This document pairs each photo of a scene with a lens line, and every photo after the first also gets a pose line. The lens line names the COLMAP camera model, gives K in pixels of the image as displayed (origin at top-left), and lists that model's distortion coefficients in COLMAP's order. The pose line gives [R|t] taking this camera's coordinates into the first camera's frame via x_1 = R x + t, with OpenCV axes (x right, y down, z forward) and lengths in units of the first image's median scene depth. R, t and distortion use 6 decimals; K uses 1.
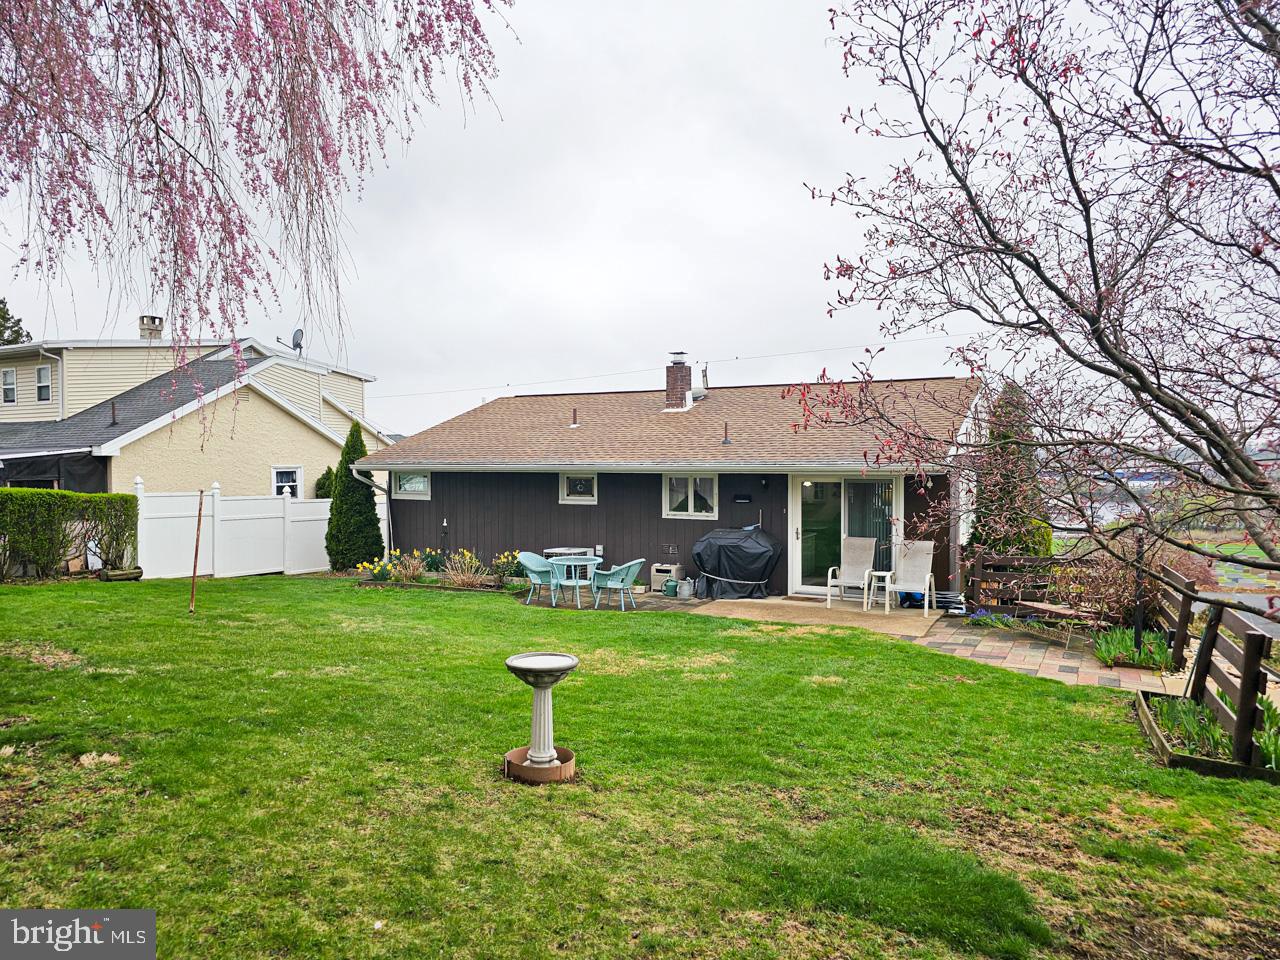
lens RADIAL K [[892.3, 0, 645.2], [0, 892.3, 481.1], [0, 0, 1]] dist [-0.016449, 0.022107]
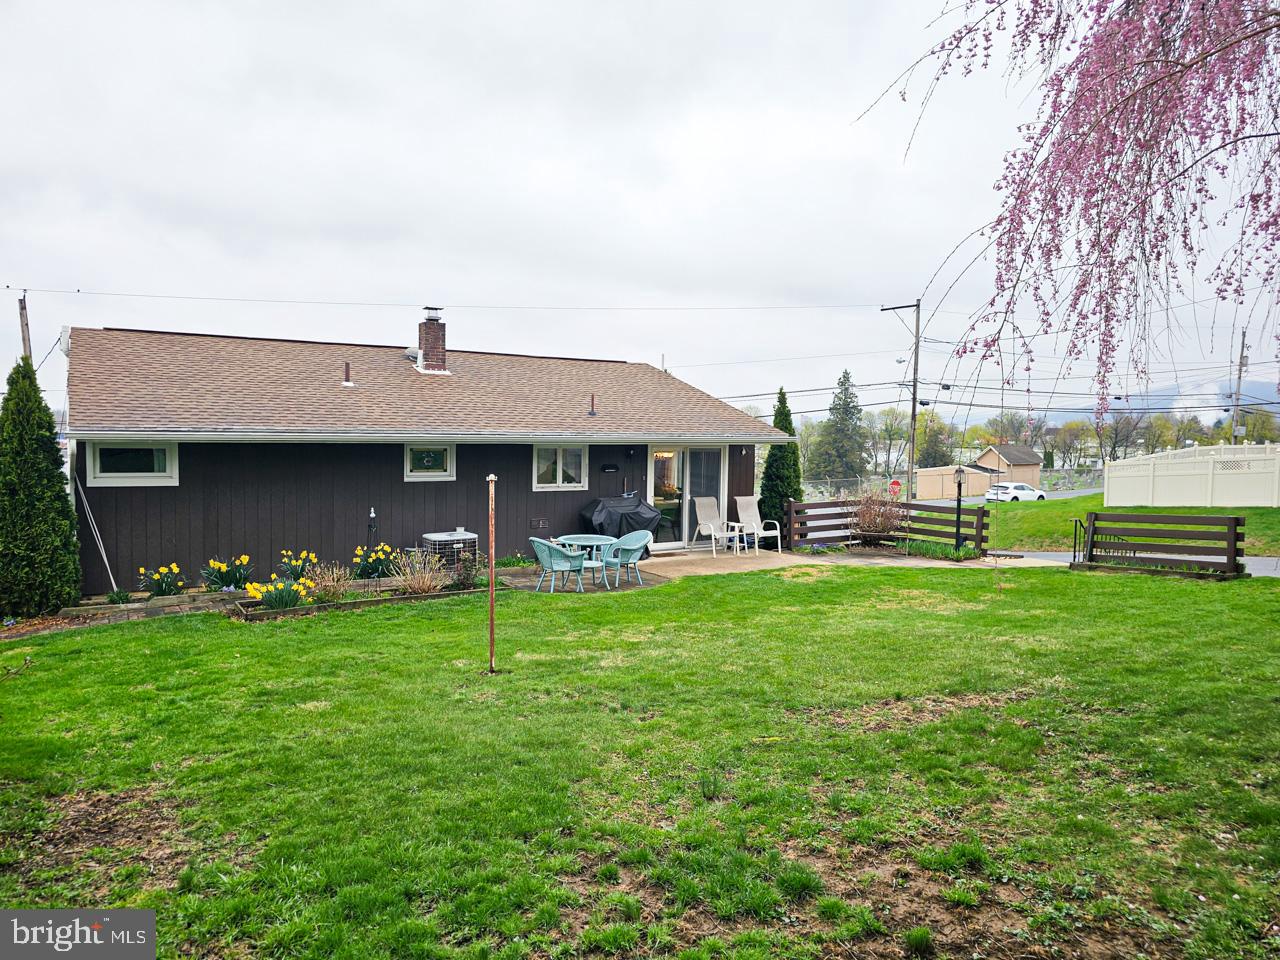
lens RADIAL K [[892.3, 0, 642.0], [0, 892.3, 482.6], [0, 0, 1]] dist [-0.016449, 0.022107]
pose [[0.483878, -0.044419, 0.874008, -0.756190], [0.004946, 0.998834, 0.048024, -0.012743], [-0.875122, -0.018915, 0.483533, 0.446787]]
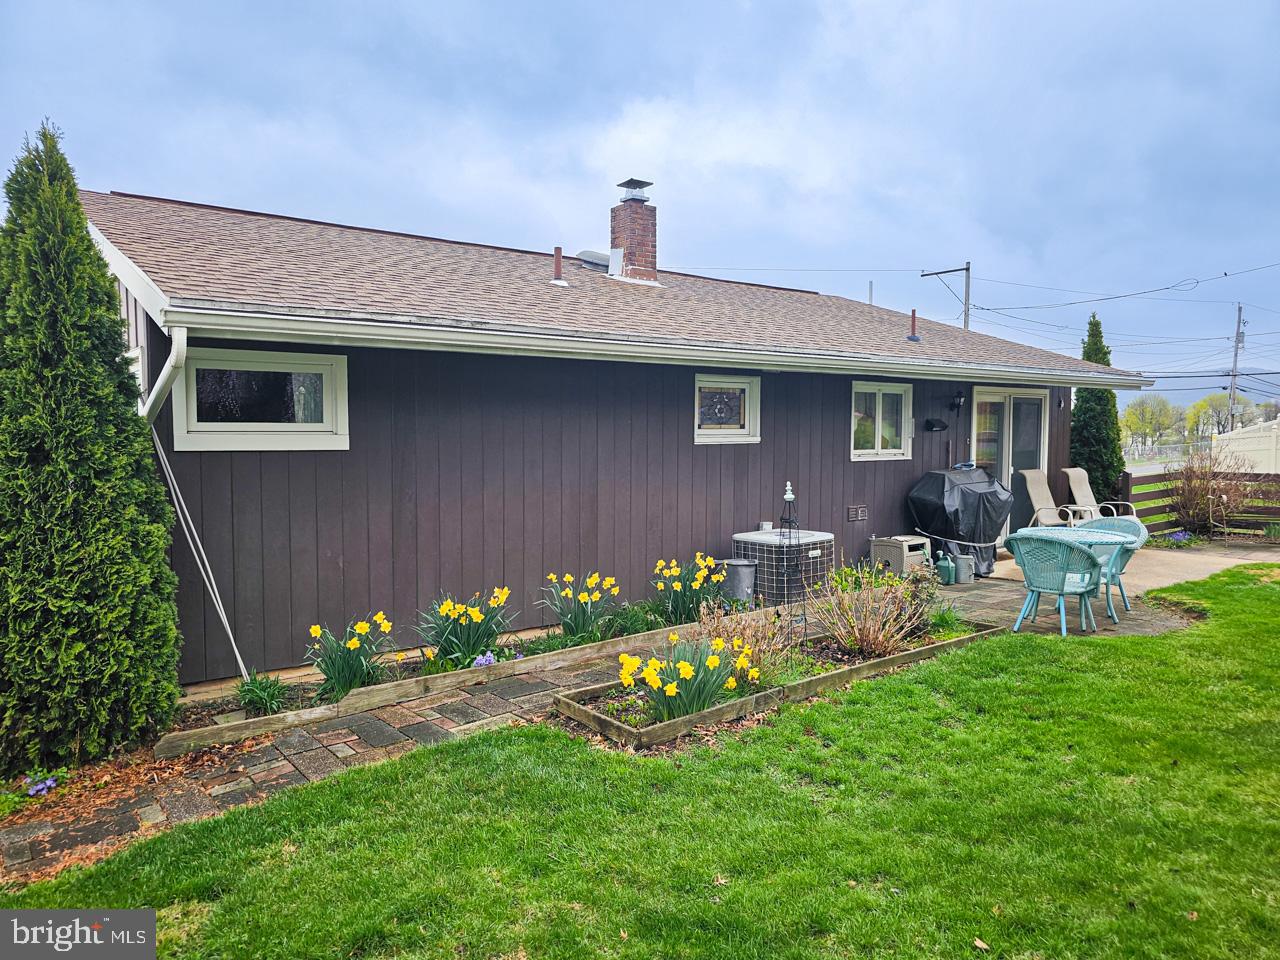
lens RADIAL K [[892.3, 0, 637.6], [0, 892.3, 480.6], [0, 0, 1]] dist [-0.016449, 0.022107]
pose [[0.396311, -0.054284, 0.916510, -0.577507], [0.023030, 0.998524, 0.049183, 0.022234], [-0.917827, 0.001616, 0.396976, 0.905269]]
